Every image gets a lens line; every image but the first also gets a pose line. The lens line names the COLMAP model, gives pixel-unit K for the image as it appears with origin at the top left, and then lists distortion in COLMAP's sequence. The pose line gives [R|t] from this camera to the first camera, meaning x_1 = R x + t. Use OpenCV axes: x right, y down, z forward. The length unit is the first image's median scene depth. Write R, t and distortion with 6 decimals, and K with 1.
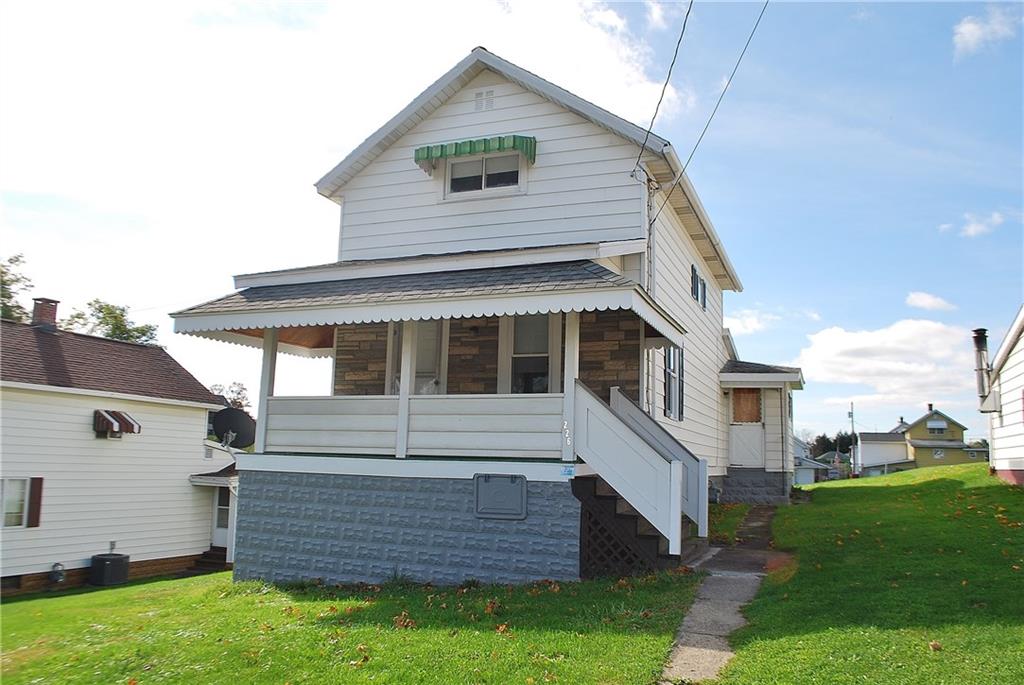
lens RADIAL K [[809.6, 0, 509.4], [0, 809.6, 344.3], [0, 0, 1]] dist [-0.070471, 0.000337]
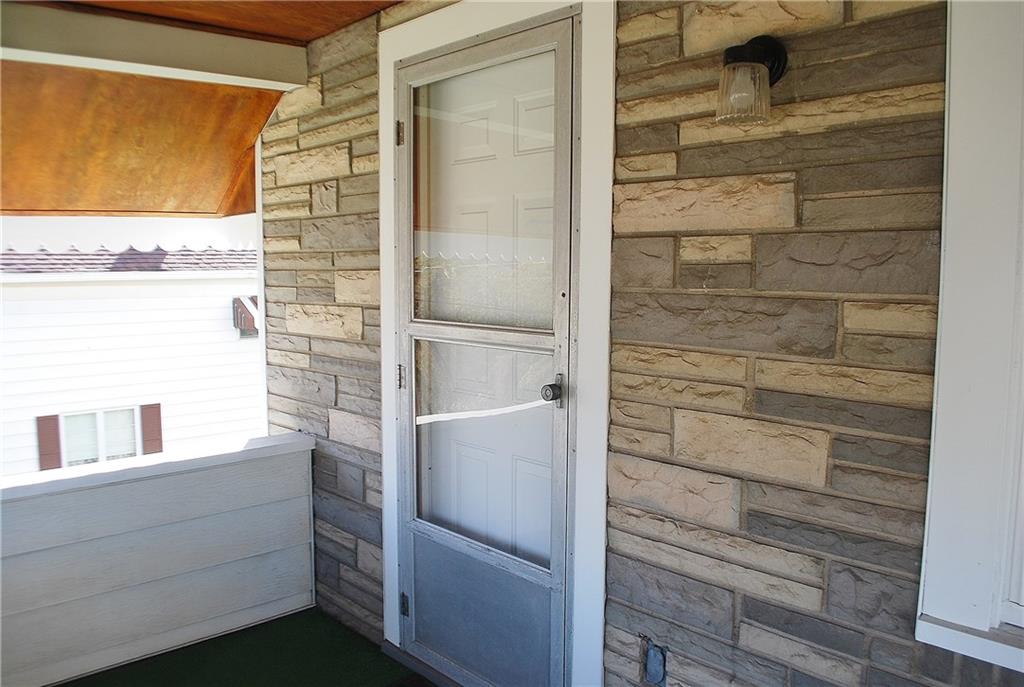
lens RADIAL K [[809.6, 0, 509.4], [0, 809.6, 345.3], [0, 0, 1]] dist [-0.070471, 0.000337]
pose [[0.902384, 0.013807, -0.430712, -0.016374], [0.085126, 0.974080, 0.209574, -0.001516], [0.422442, -0.225781, 0.877819, 0.646016]]
